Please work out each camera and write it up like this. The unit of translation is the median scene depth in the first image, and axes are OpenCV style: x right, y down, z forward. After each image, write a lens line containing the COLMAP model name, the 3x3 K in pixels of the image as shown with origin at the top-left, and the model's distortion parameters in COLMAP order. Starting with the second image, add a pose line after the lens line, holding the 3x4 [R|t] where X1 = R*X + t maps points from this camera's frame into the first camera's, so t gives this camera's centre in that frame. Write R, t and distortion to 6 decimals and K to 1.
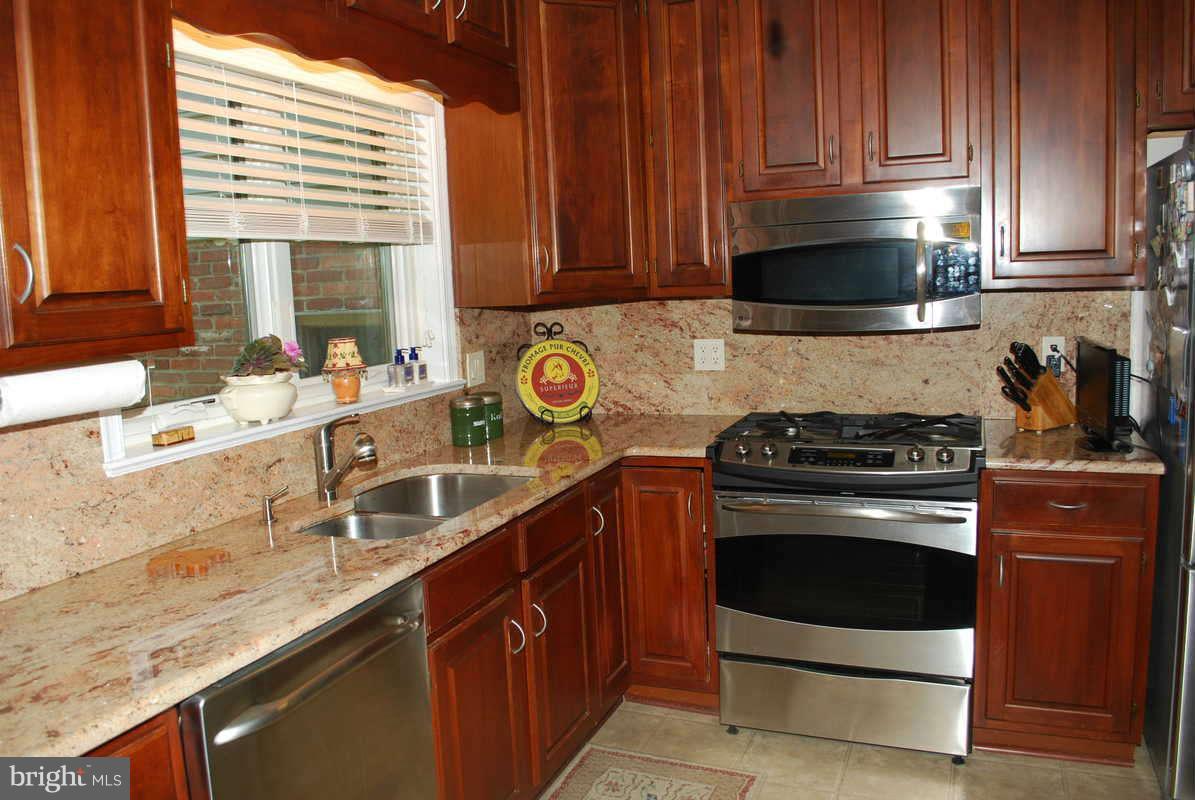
lens RADIAL K [[944.0, 0, 593.5], [0, 944.0, 406.0], [0, 0, 1]] dist [-0.077875, 0.000504]
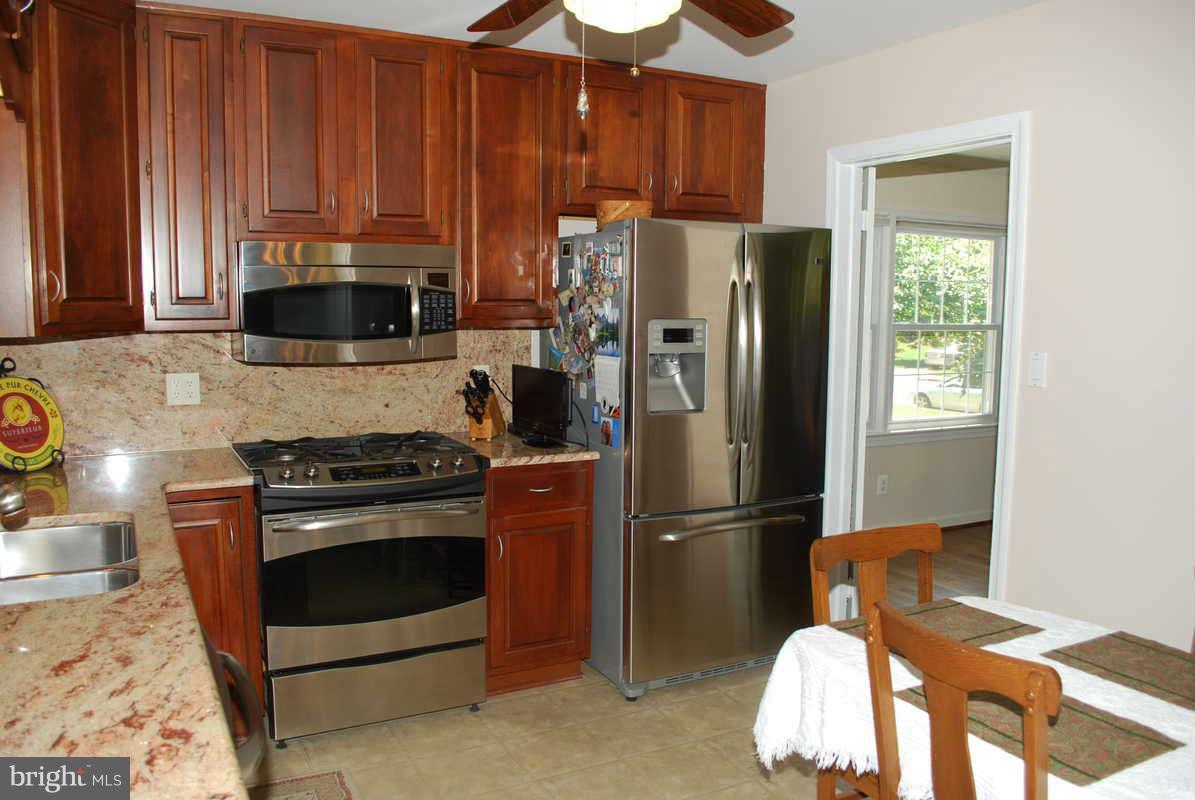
lens RADIAL K [[944.0, 0, 595.9], [0, 944.0, 398.6], [0, 0, 1]] dist [-0.077875, 0.000504]
pose [[0.643207, -0.034532, 0.764913, -0.387698], [0.073081, 0.997191, -0.016435, 0.003937], [-0.762196, 0.066471, 0.643924, 0.040659]]
